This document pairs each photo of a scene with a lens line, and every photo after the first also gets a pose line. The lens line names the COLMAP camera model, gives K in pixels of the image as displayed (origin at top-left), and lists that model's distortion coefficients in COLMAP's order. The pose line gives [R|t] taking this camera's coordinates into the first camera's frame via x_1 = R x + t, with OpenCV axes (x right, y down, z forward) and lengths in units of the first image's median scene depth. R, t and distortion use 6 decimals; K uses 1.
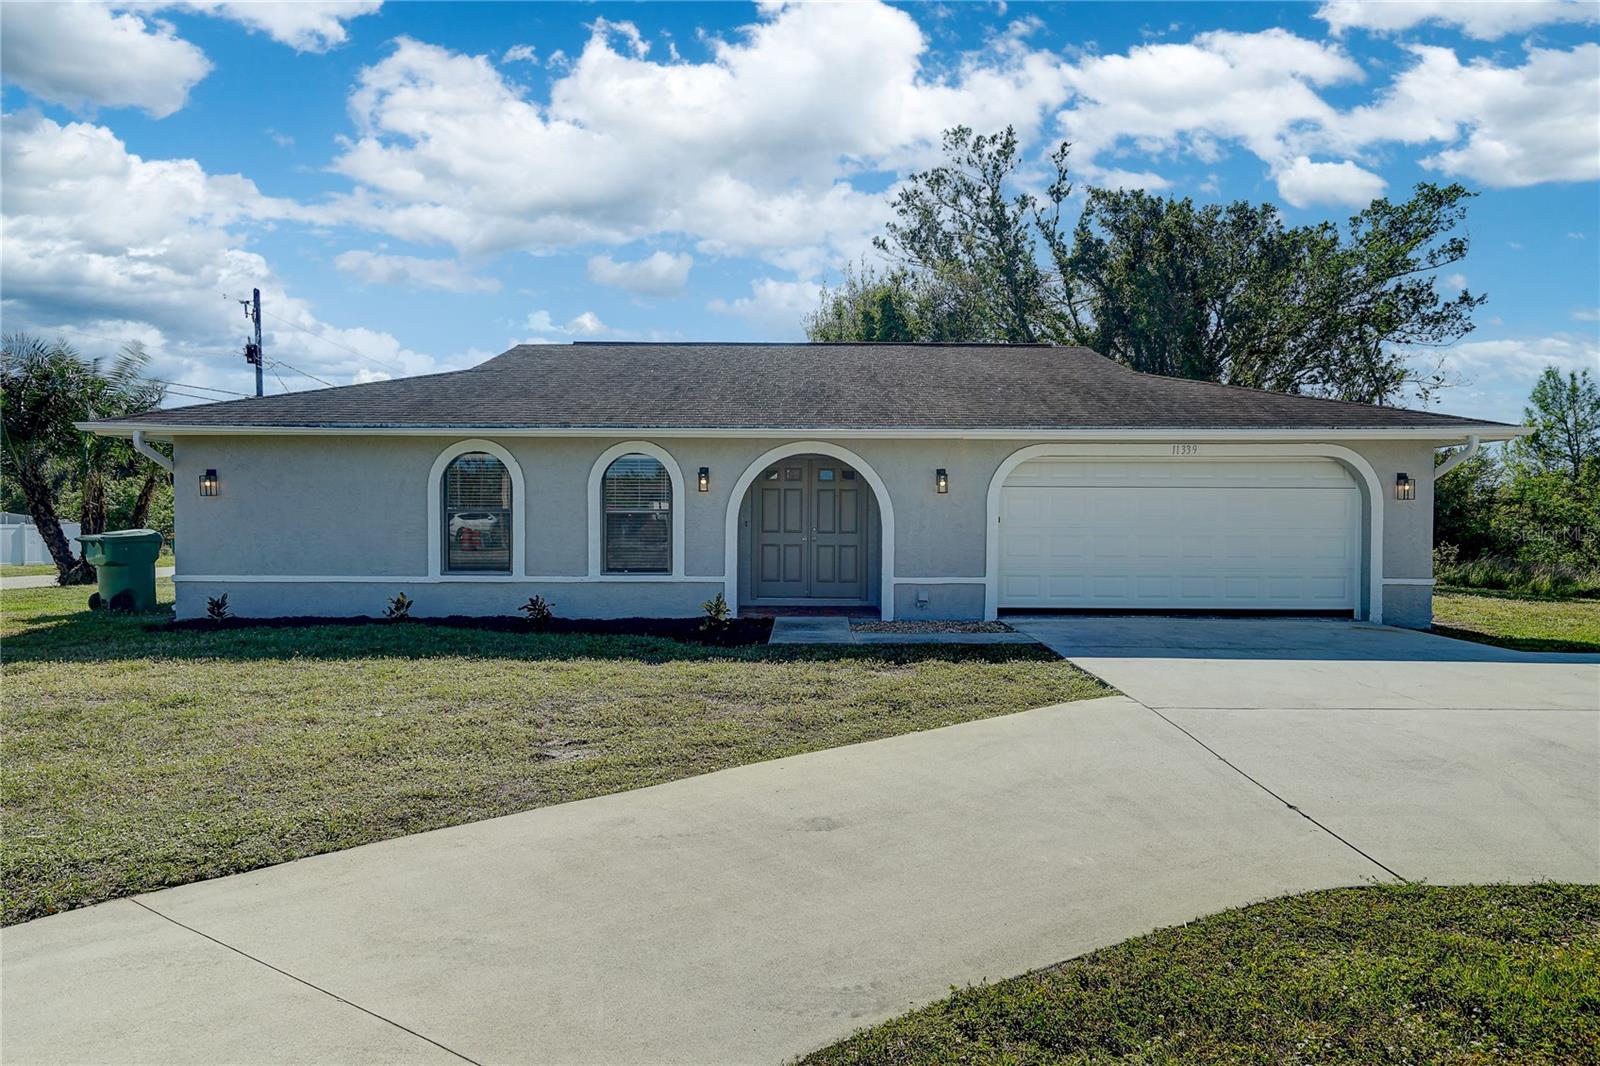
lens RADIAL K [[1048.8, 0, 799.8], [0, 1048.8, 534.0], [0, 0, 1]] dist [0.012980, 0.001139]
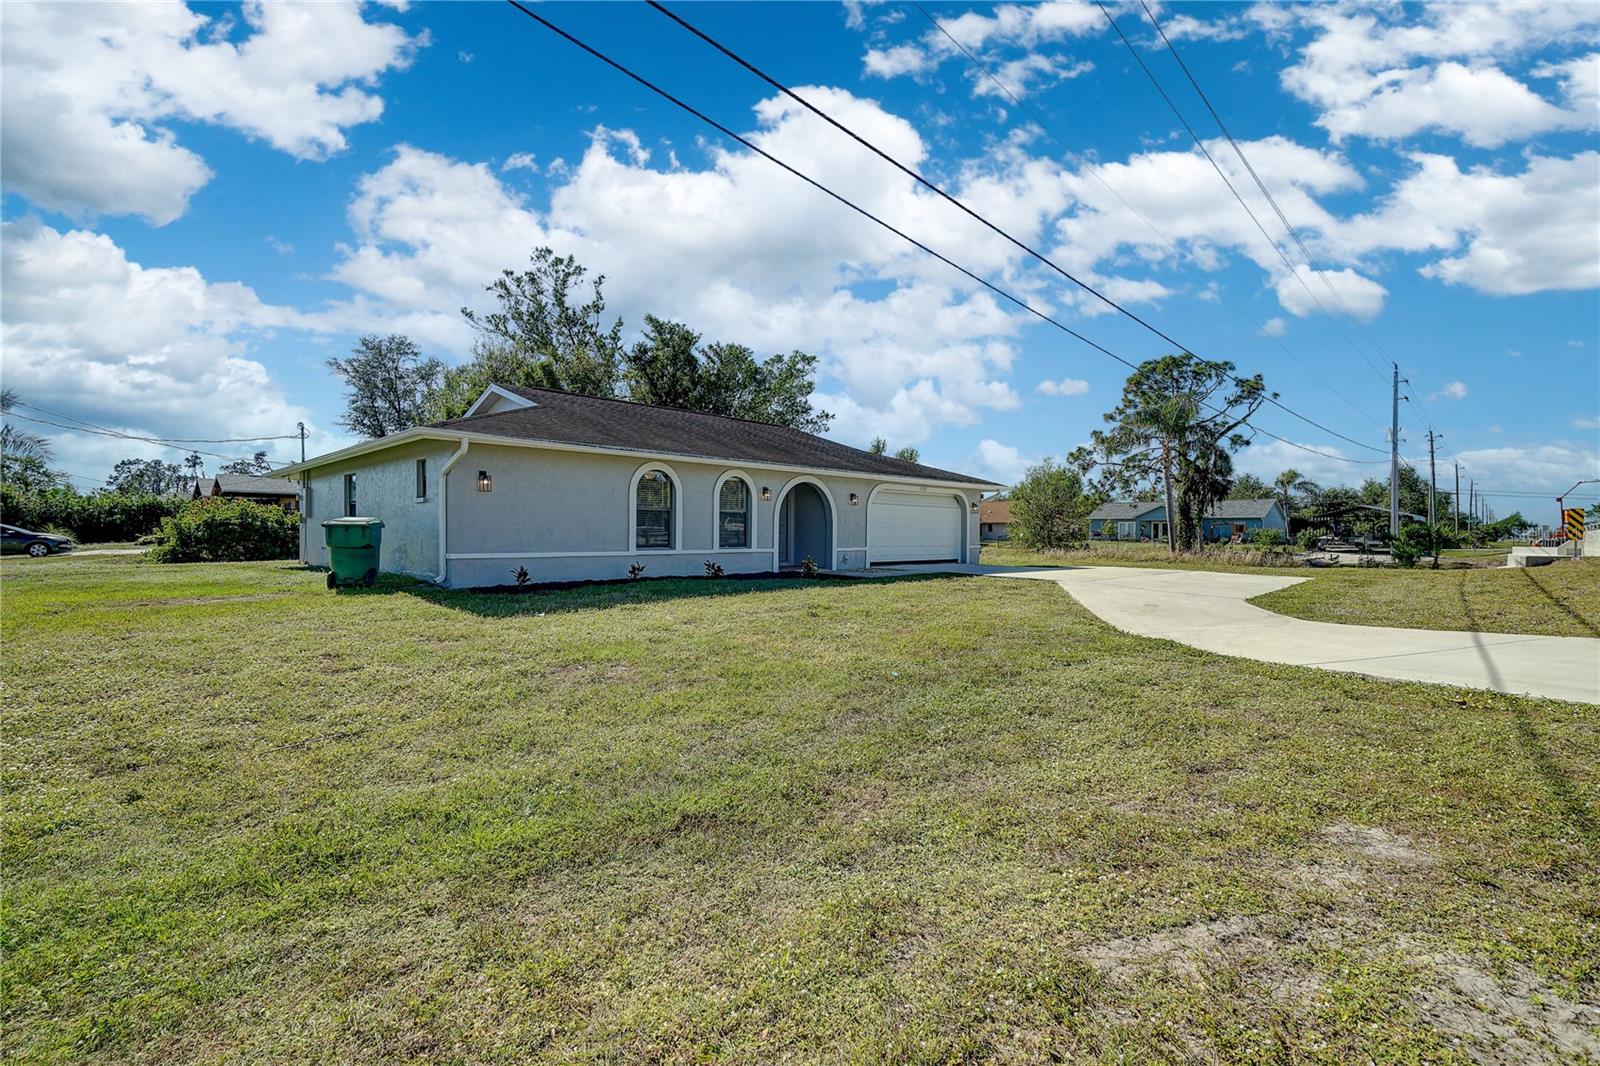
lens RADIAL K [[716.9, 0, 799.4], [0, 716.9, 534.9], [0, 0, 1]] dist [-0.005581, 0.002732]
pose [[0.702648, -0.000724, 0.711537, -0.904357], [-0.007878, 0.999930, 0.008798, 0.006326], [-0.711494, -0.011787, 0.702594, 0.115257]]
